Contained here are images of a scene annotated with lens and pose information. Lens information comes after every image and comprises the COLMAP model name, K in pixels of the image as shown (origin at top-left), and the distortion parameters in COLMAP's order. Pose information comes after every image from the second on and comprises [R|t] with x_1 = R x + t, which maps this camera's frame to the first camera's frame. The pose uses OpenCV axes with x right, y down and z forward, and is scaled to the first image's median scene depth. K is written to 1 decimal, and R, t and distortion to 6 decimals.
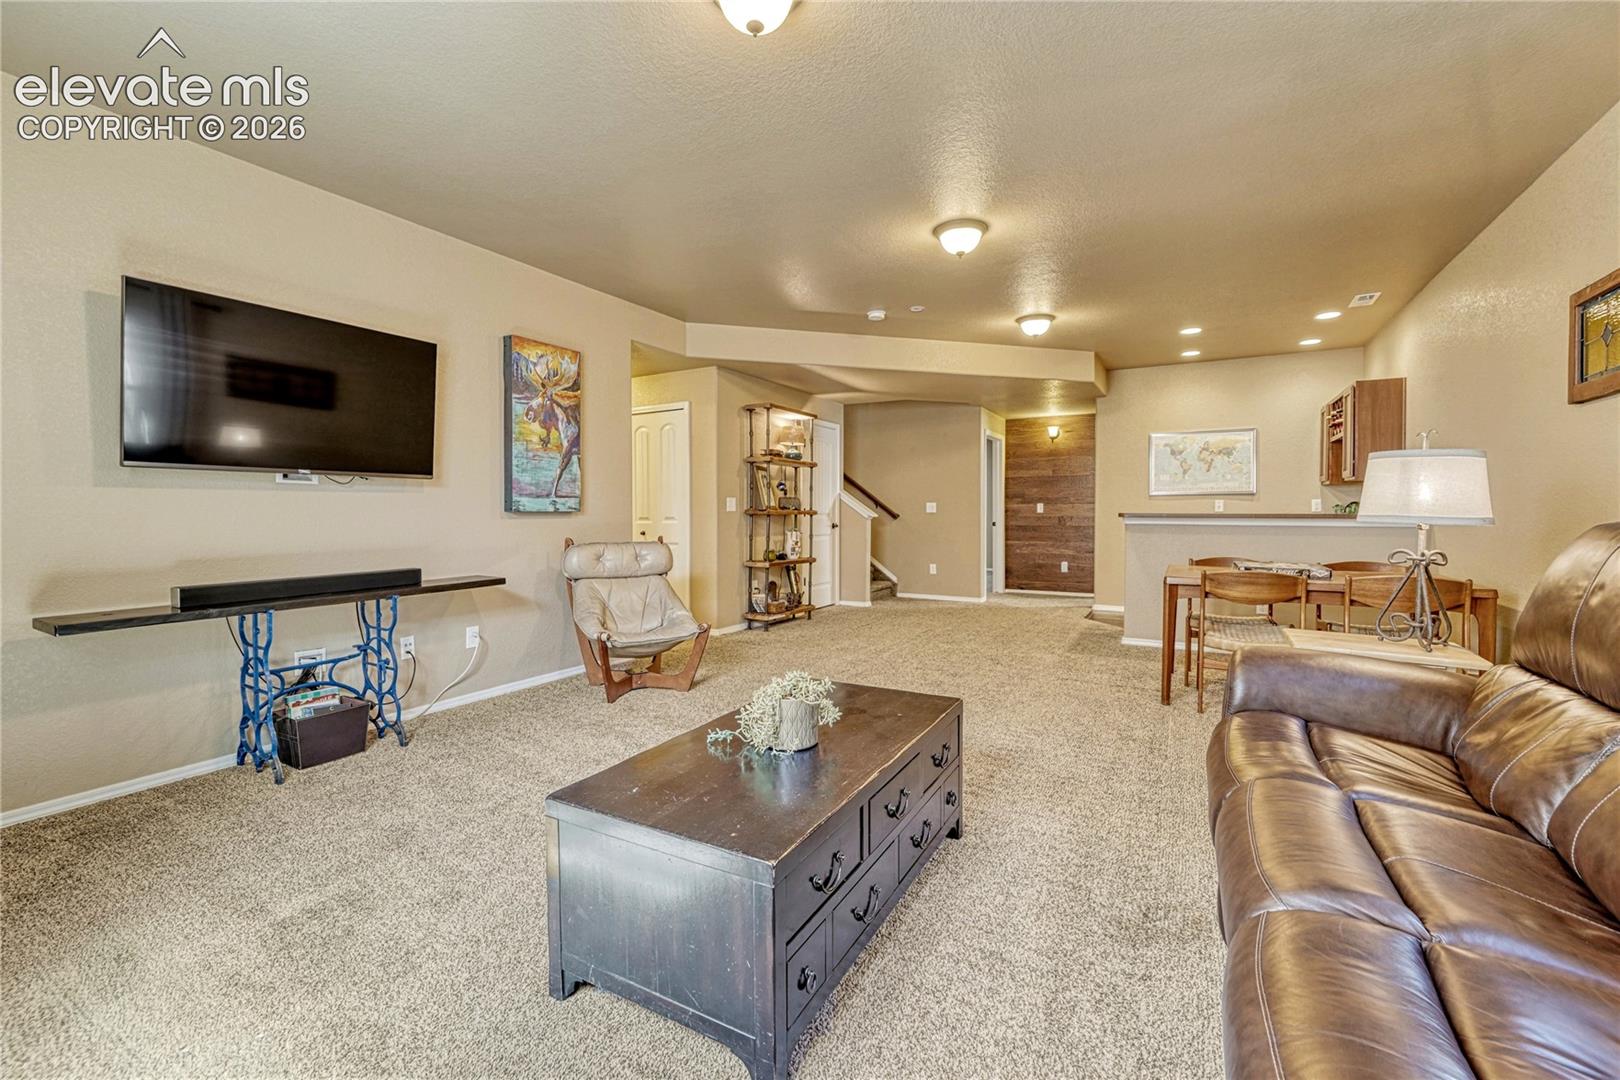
lens RADIAL K [[684.3, 0, 809.1], [0, 684.3, 530.0], [0, 0, 1]] dist [-0.001739, -0.000248]
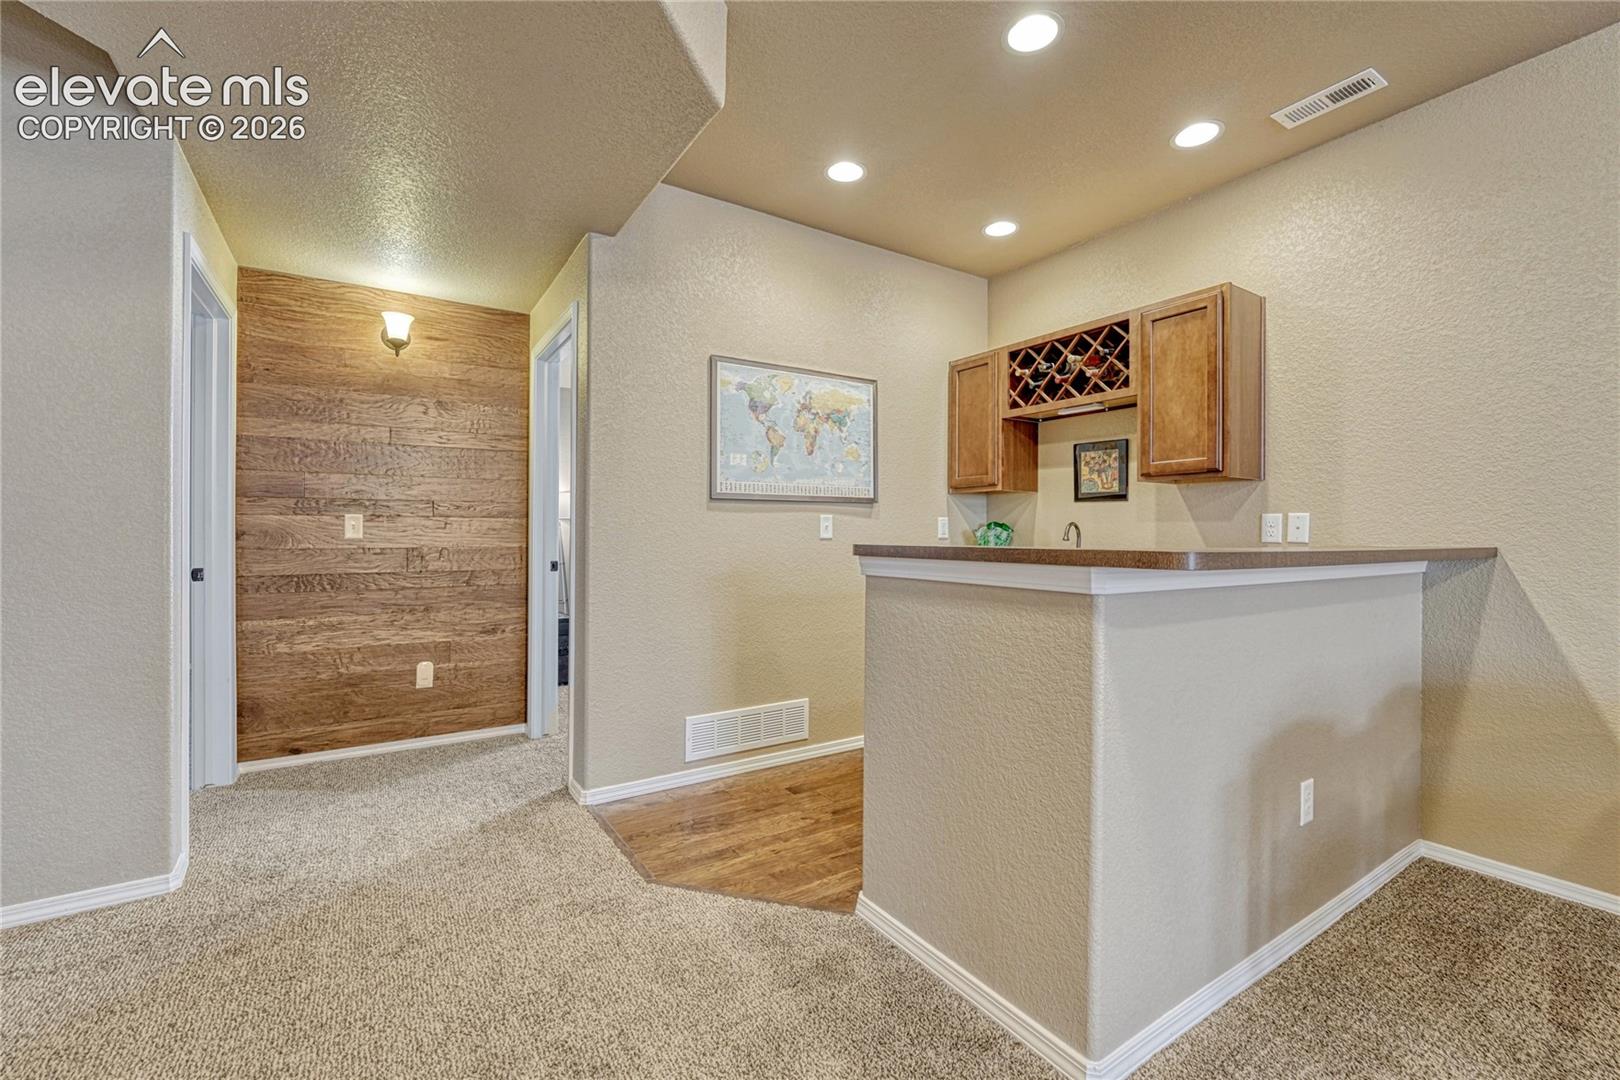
lens RADIAL K [[684.3, 0, 809.1], [0, 684.3, 530.0], [0, 0, 1]] dist [-0.001739, -0.000248]
pose [[0.460938, 0.007224, 0.887403, 0.173666], [0.020868, 0.999602, -0.018976, -0.025904], [-0.887187, 0.027265, 0.460604, 0.875677]]
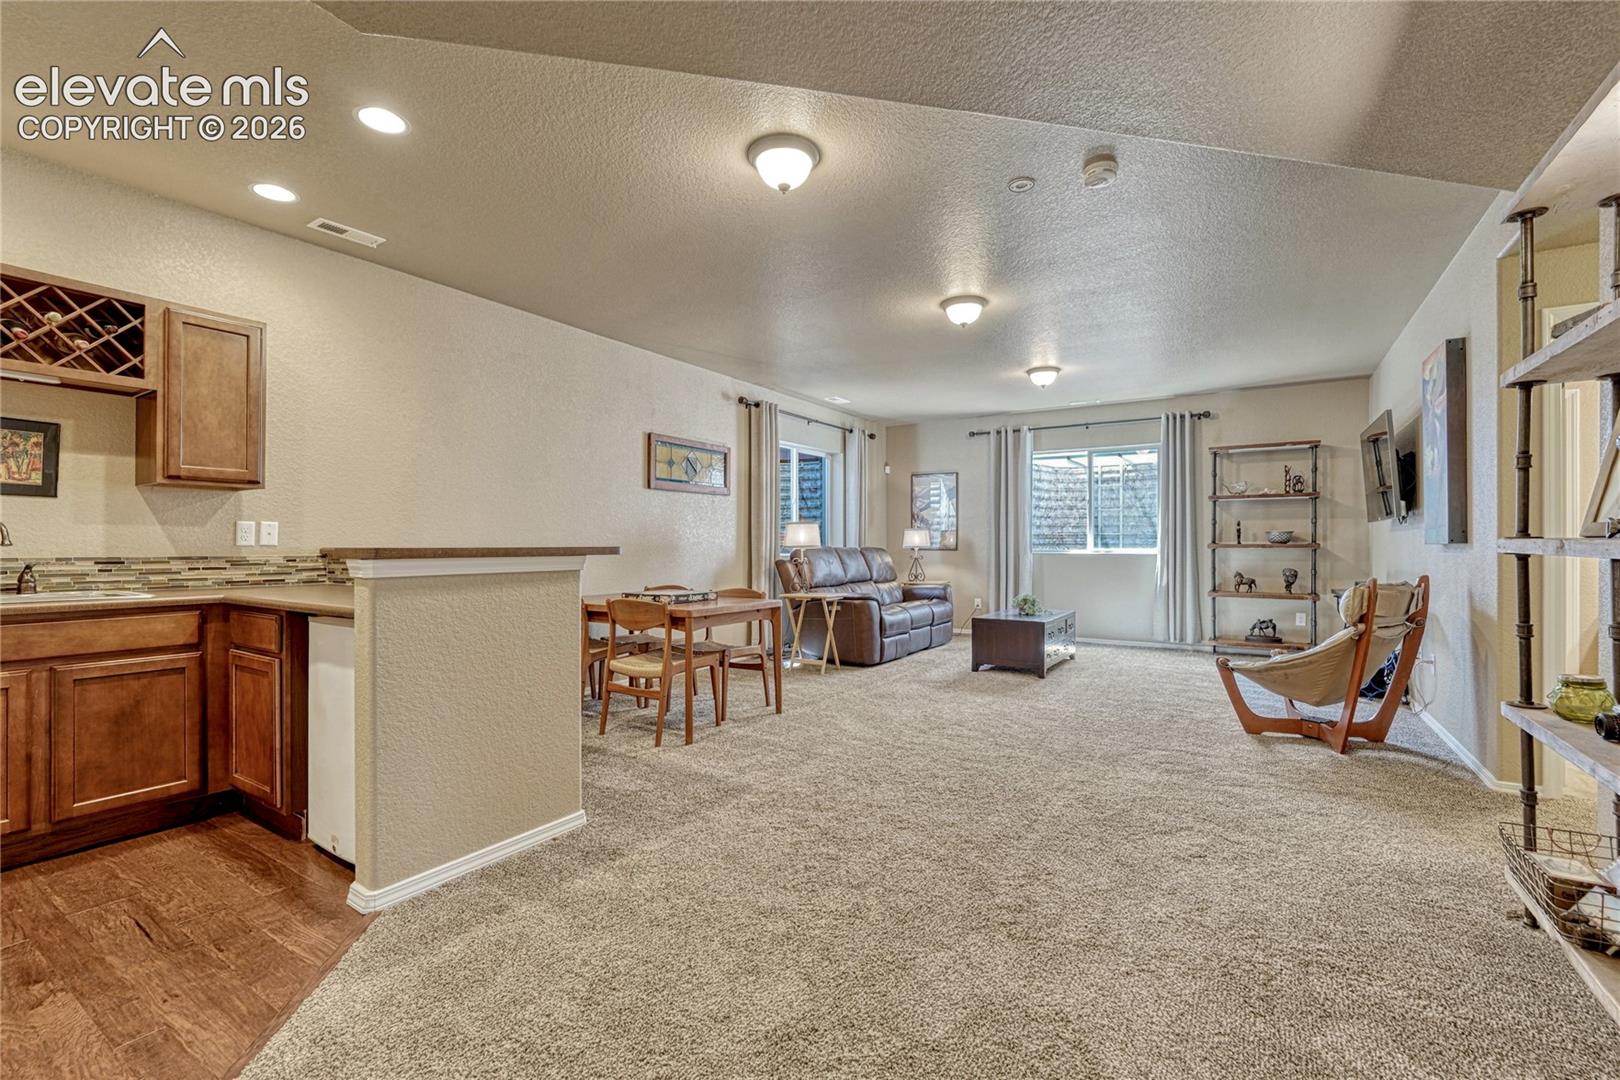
lens RADIAL K [[693.0, 0, 810.0], [0, 693.0, 540.0], [0, 0, 1]] dist [-0.000151, -0.000067]
pose [[-0.998352, 0.000524, 0.057393, 0.244784], [0.001672, 0.999799, 0.019968, -0.034220], [-0.057371, 0.020031, -0.998152, 1.319505]]
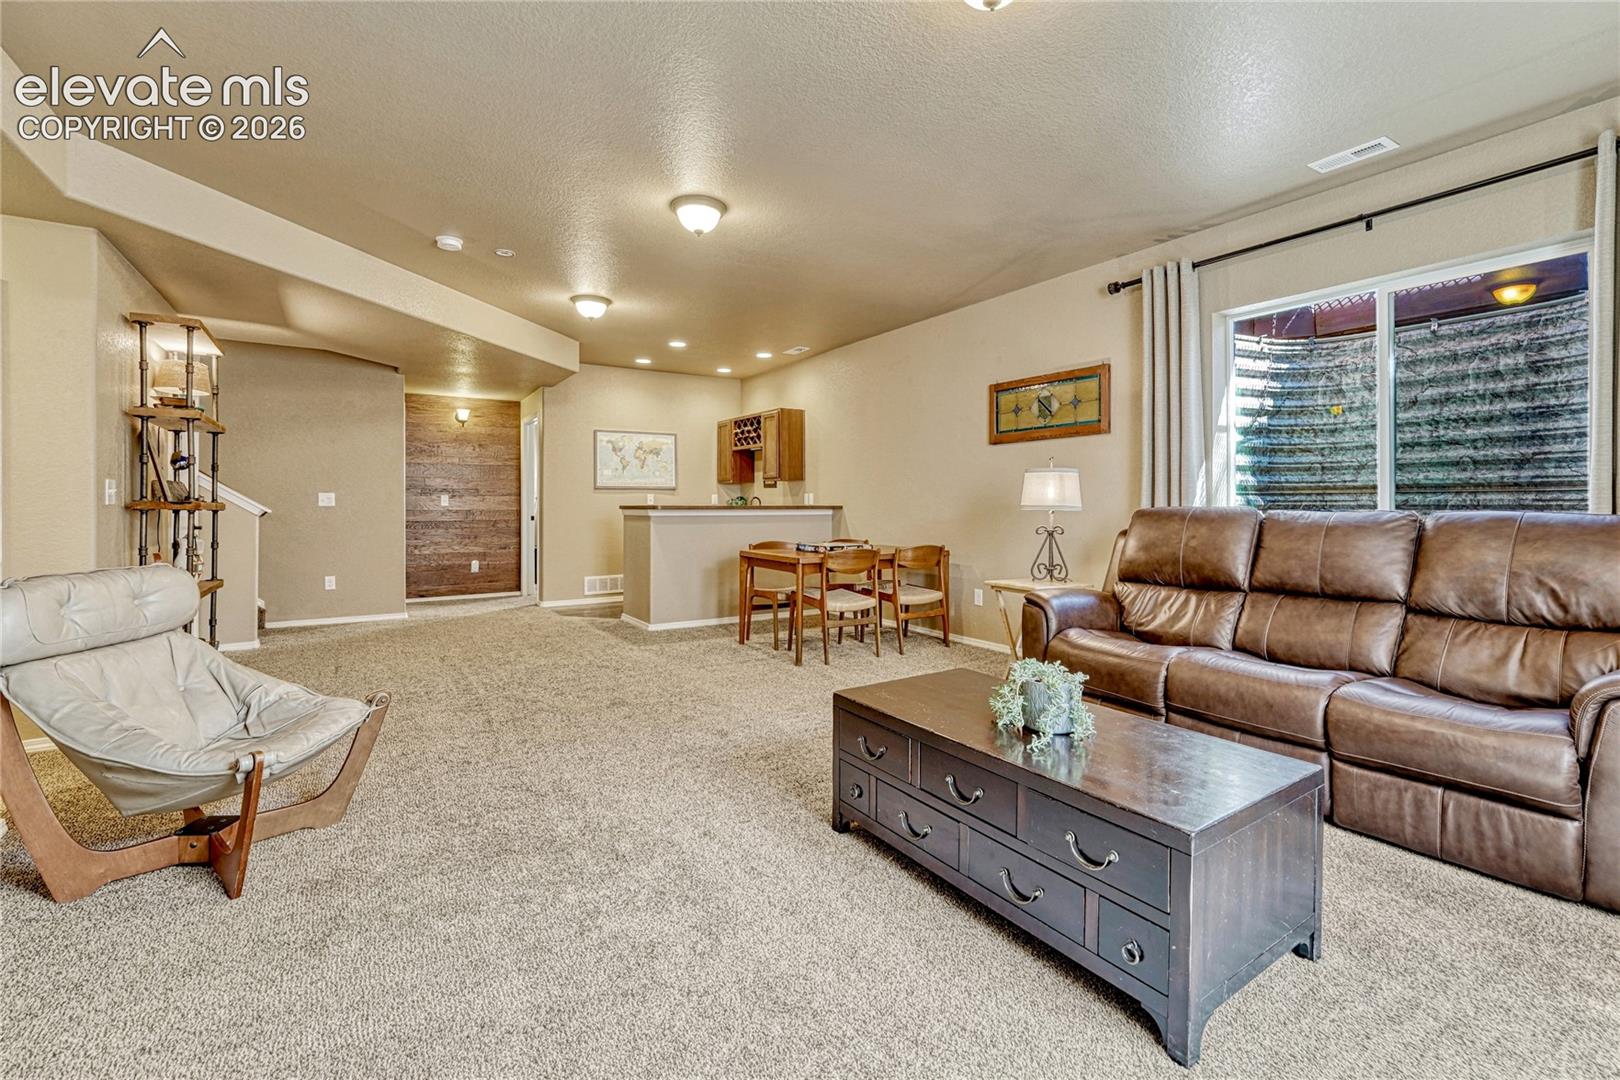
lens RADIAL K [[699.6, 0, 817.8], [0, 699.6, 501.4], [0, 0, 1]] dist [-0.001866, -0.000096]
pose [[0.455262, 0.002652, 0.890353, -0.341522], [0.027001, 0.999494, -0.016784, -0.005325], [-0.889948, 0.031681, 0.454961, 0.253529]]
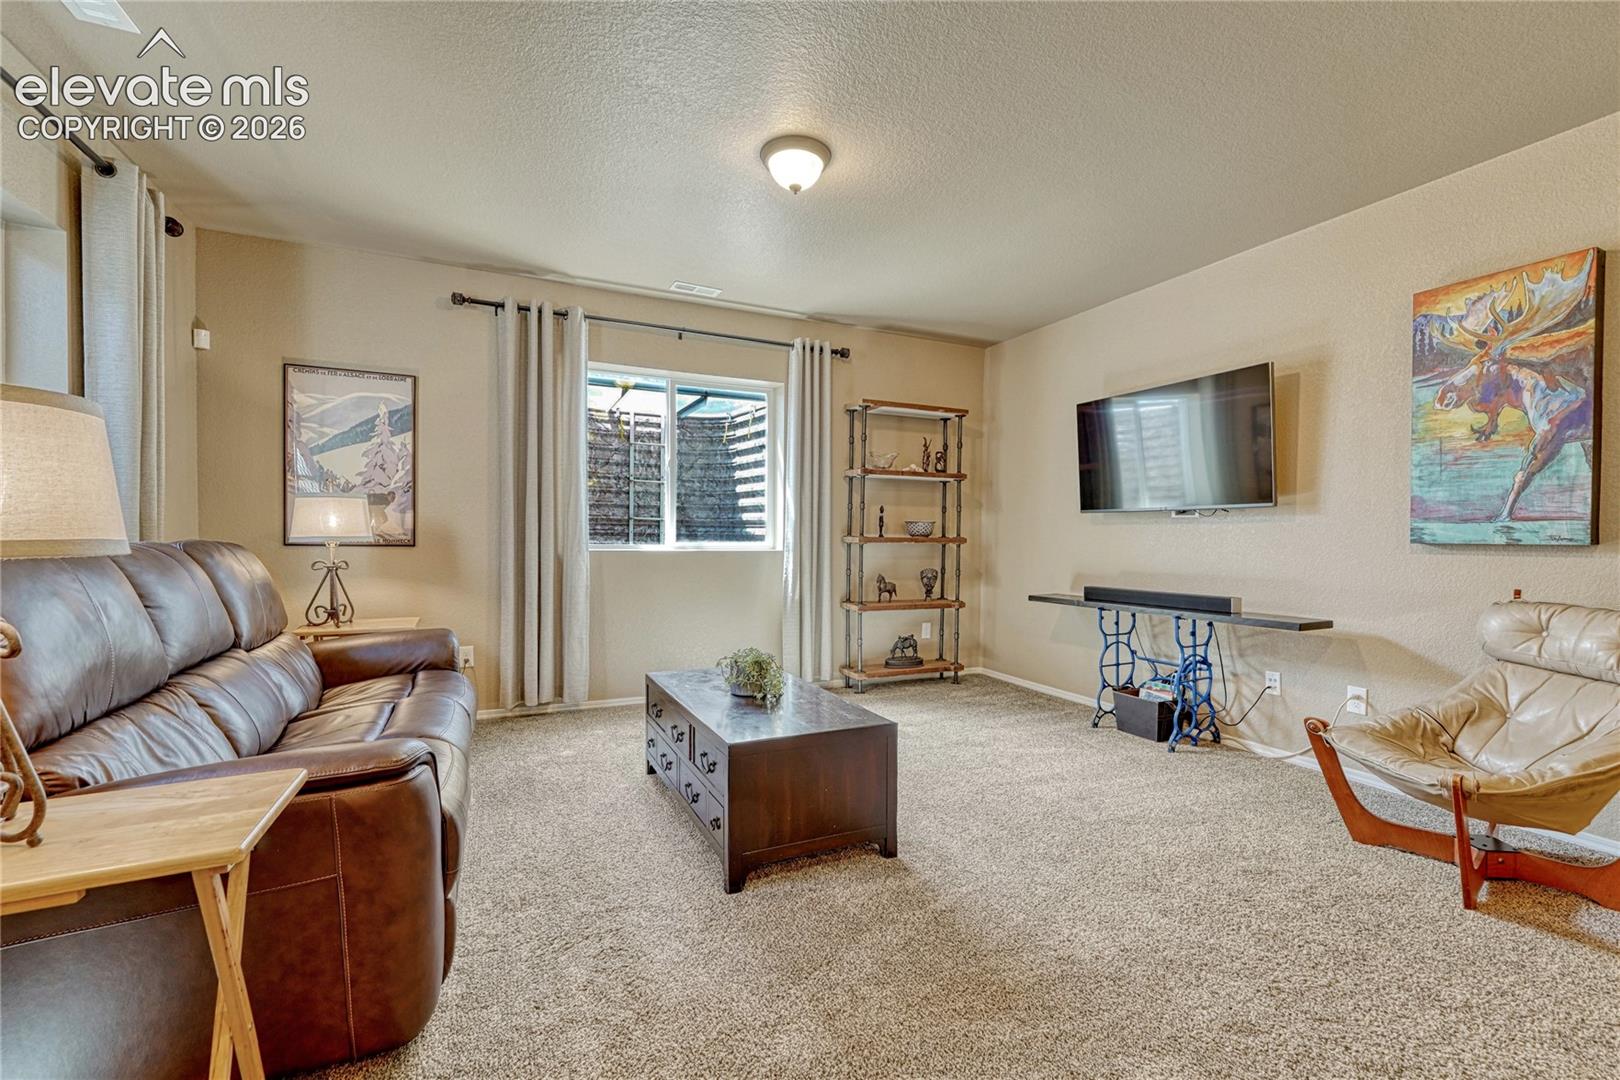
lens RADIAL K [[685.3, 0, 810.0], [0, 685.3, 540.0], [0, 0, 1]] dist [0.001748, 0.000194]
pose [[-0.593415, -0.001303, -0.804895, 0.323144], [-0.032540, 0.999220, 0.022373, -0.016530], [0.804238, 0.039467, -0.592995, 0.585408]]
